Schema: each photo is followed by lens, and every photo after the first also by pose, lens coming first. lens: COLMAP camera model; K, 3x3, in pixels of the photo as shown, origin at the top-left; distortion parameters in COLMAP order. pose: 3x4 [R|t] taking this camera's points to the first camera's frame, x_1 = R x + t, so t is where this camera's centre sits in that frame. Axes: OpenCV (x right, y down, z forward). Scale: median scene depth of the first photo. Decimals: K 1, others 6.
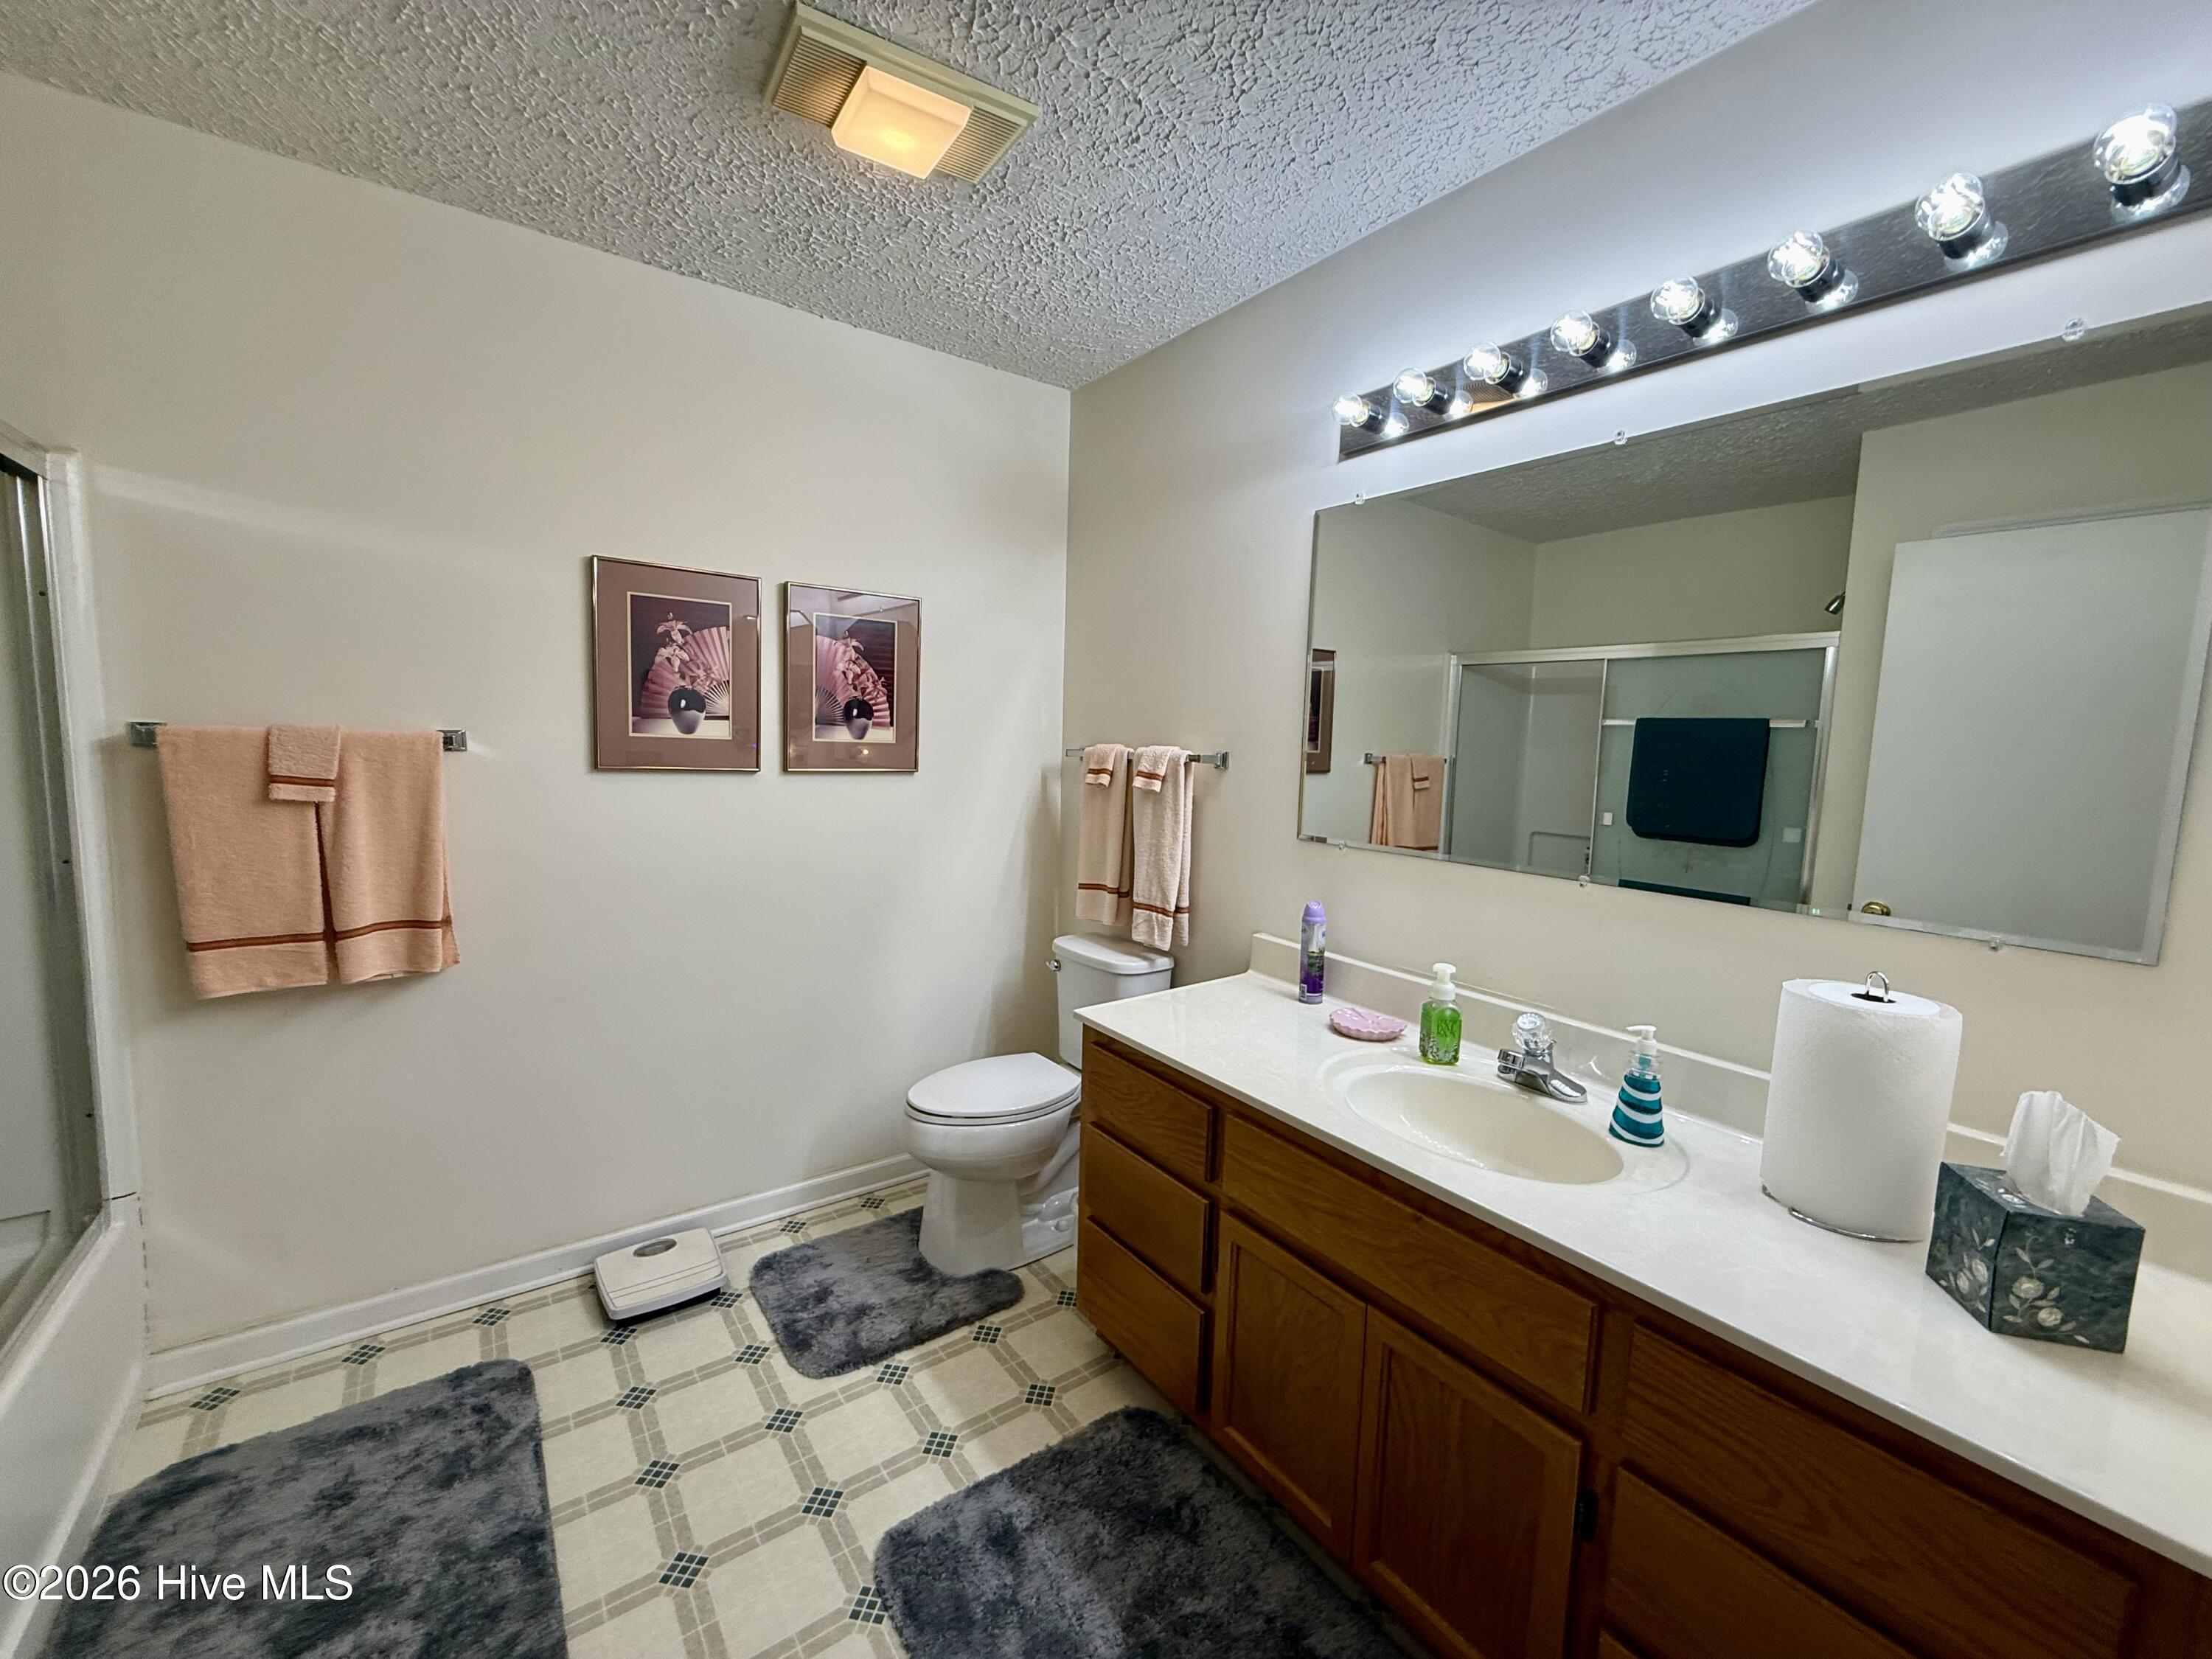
lens RADIAL K [[883.0, 0, 1089.3], [0, 883.0, 822.0], [0, 0, 1]] dist [0.002041, 0.000584]
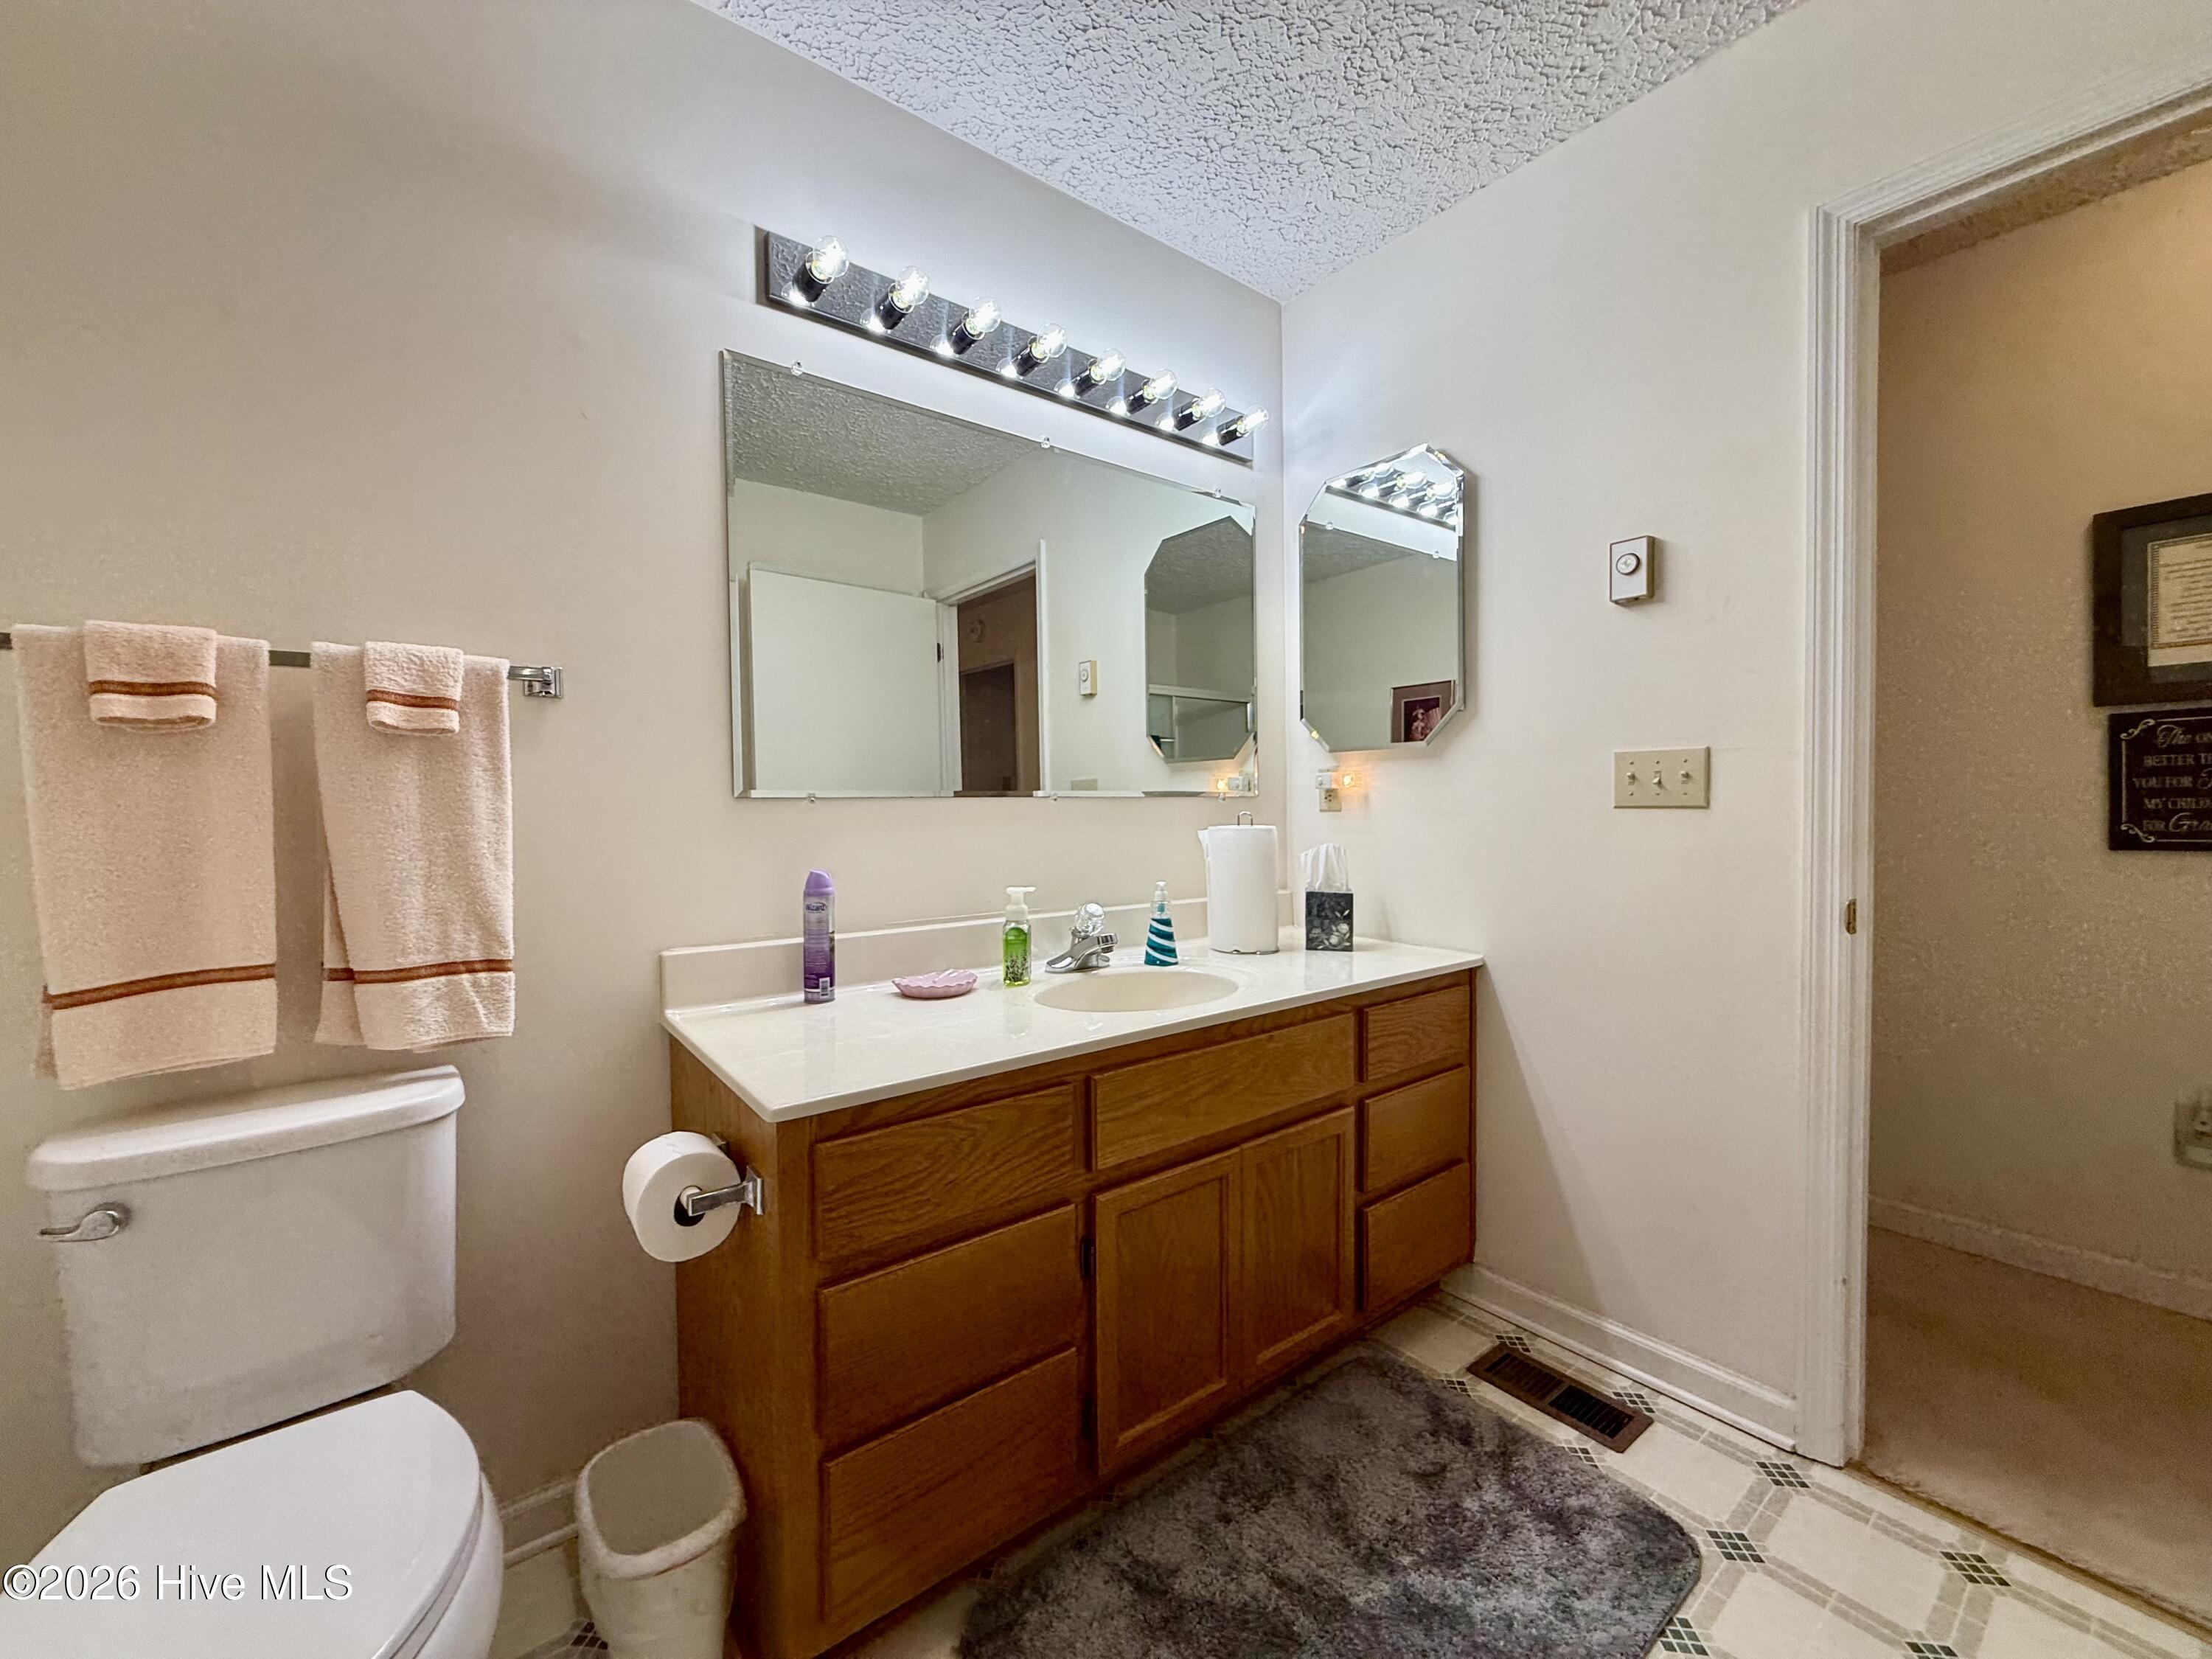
lens RADIAL K [[883.0, 0, 1092.8], [0, 883.0, 827.9], [0, 0, 1]] dist [0.002041, 0.000584]
pose [[-0.027712, -0.052397, 0.998242, -0.440280], [0.111353, 0.992248, 0.055174, 0.032728], [-0.993394, 0.112686, -0.021663, 0.652406]]
